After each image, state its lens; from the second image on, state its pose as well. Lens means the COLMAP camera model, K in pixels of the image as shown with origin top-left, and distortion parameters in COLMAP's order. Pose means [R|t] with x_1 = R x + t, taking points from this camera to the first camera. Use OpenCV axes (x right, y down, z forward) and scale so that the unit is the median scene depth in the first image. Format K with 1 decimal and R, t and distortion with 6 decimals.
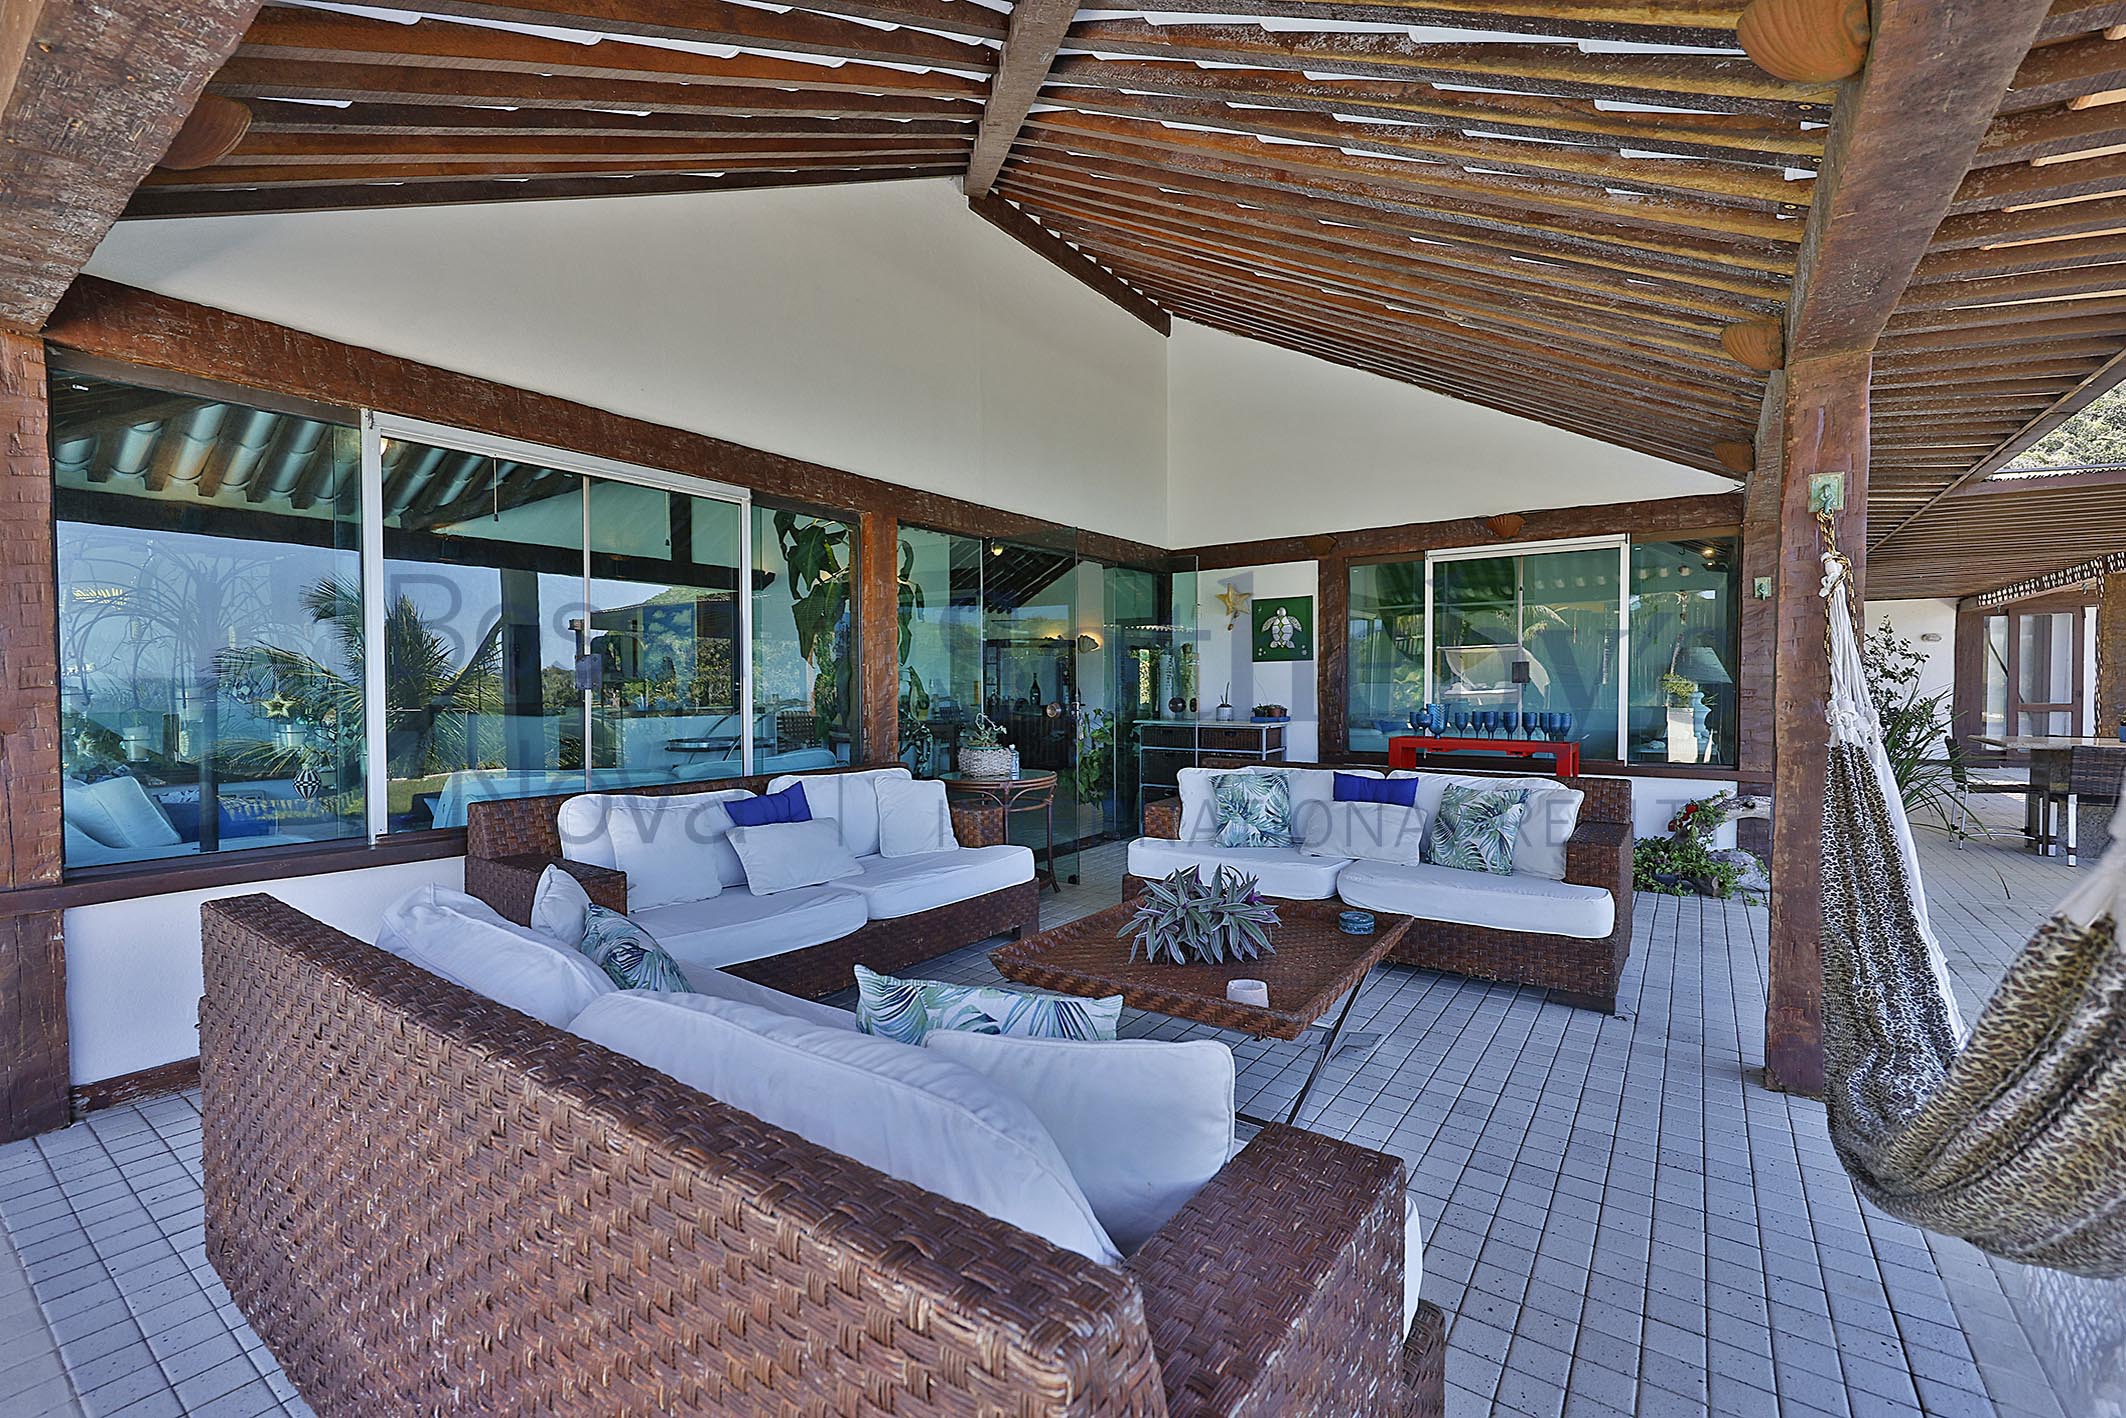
lens RADIAL K [[907.8, 0, 1078.0], [0, 907.8, 706.6], [0, 0, 1]] dist [0.000315, -0.000019]
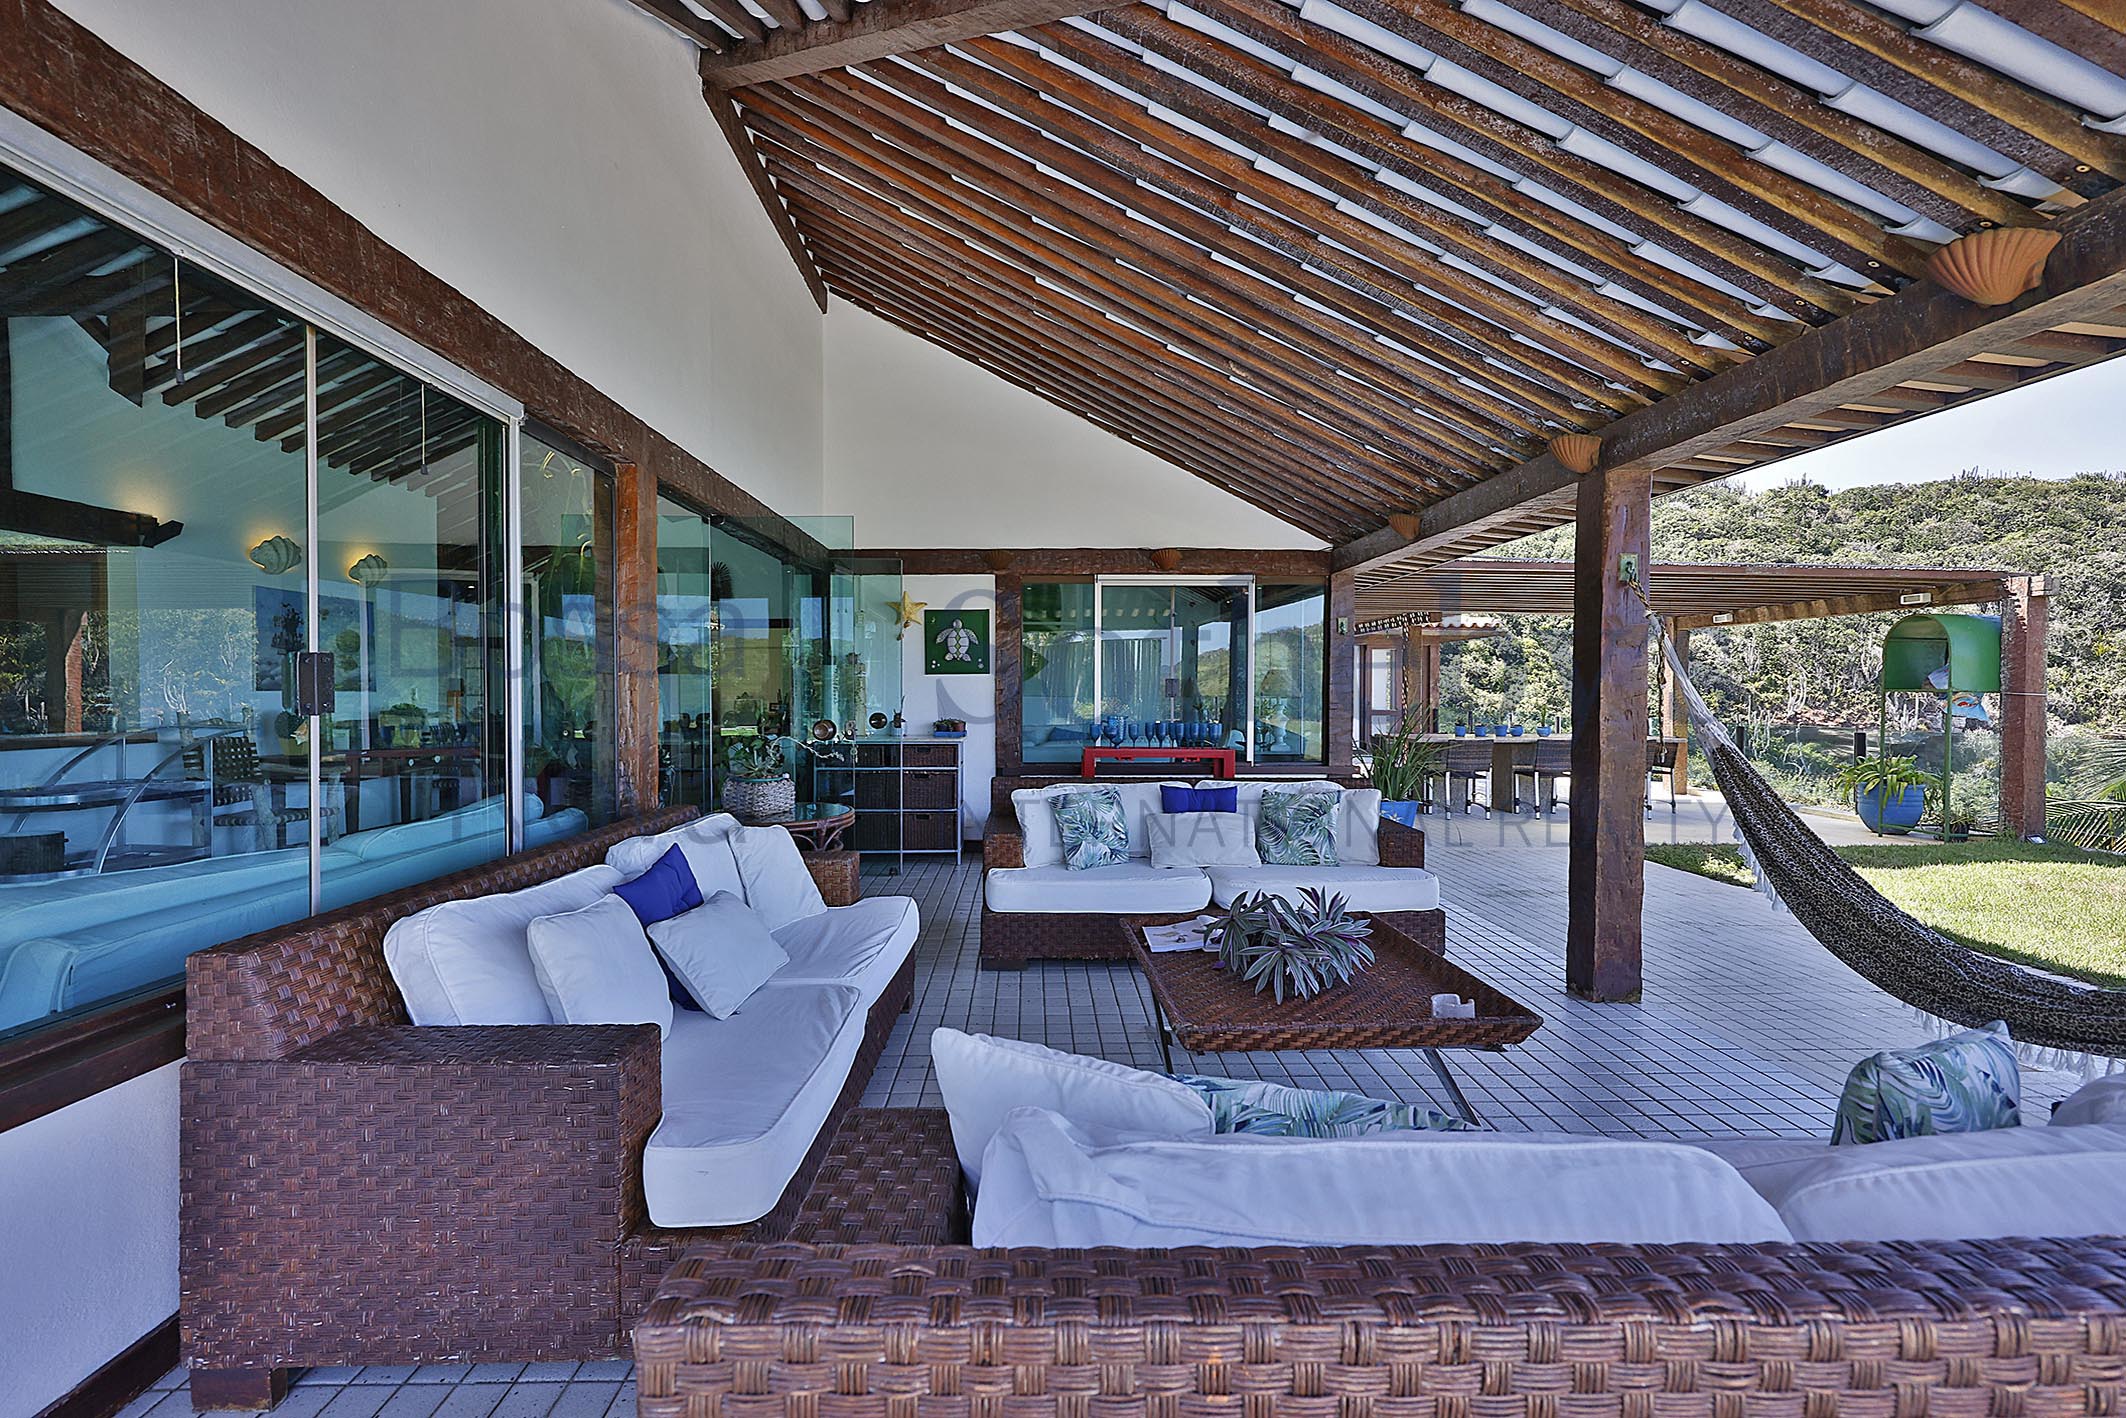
lens RADIAL K [[907.8, 0, 1064.7], [0, 907.8, 706.5], [0, 0, 1]] dist [0.000315, -0.000019]
pose [[0.801382, -0.004454, 0.598137, -0.297694], [0.011277, 0.999907, -0.007664, -0.007529], [-0.598047, 0.012887, 0.801357, 0.164658]]
